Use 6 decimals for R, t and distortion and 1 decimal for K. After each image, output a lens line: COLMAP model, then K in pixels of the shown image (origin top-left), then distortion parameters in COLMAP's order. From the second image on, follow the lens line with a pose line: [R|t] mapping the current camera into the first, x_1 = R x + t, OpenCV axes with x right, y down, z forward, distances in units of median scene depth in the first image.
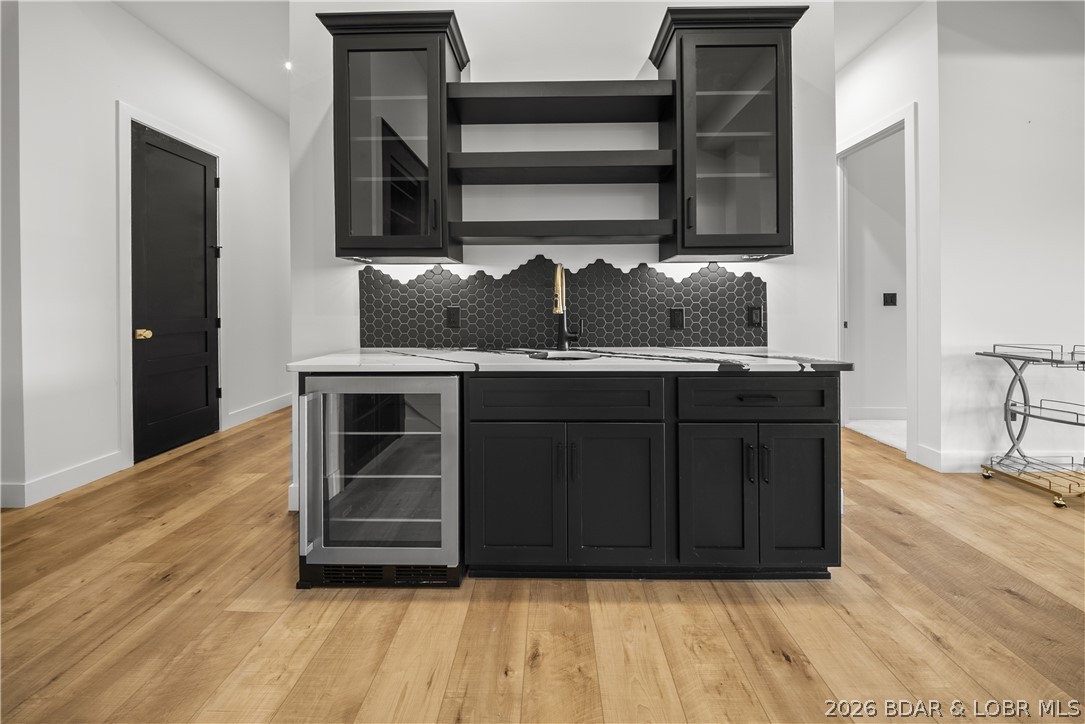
lens RADIAL K [[404.2, 0, 555.0], [0, 404.2, 309.4], [0, 0, 1]] dist [0.000852, -0.004252]
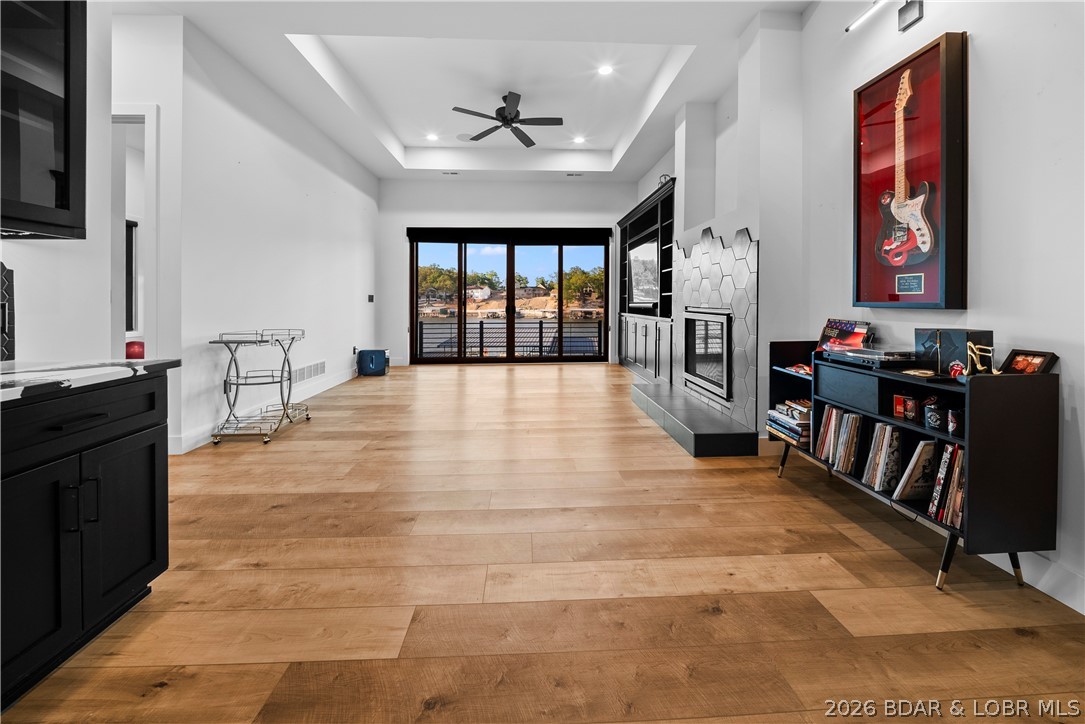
lens RADIAL K [[389.3, 0, 542.0], [0, 389.3, 299.3], [0, 0, 1]] dist [0.000131, -0.003557]
pose [[-0.053470, 0.006350, 0.998549, -0.246472], [0.009494, 0.999938, -0.005851, -0.002581], [-0.998524, 0.009167, -0.053527, 0.117363]]
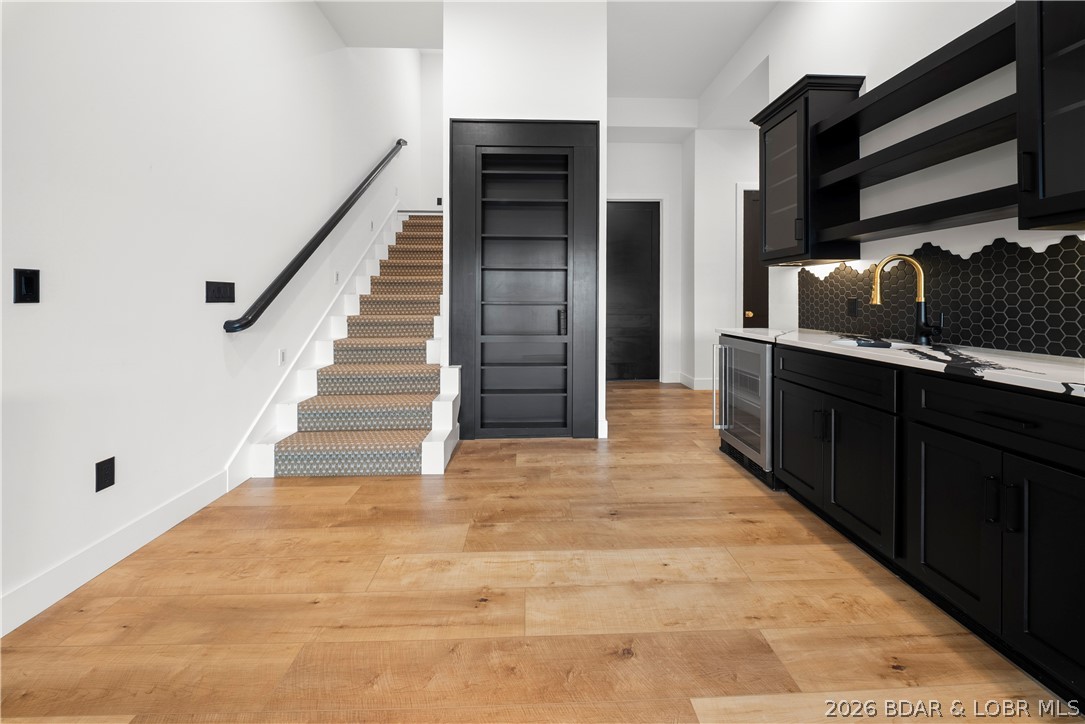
lens RADIAL K [[399.1, 0, 539.3], [0, 399.1, 322.5], [0, 0, 1]] dist [-0.001095, -0.004138]
pose [[0.042689, 0.061467, -0.997196, 0.989715], [-0.008424, 0.998092, 0.061162, 0.001127], [0.999053, 0.005790, 0.043126, 0.076992]]
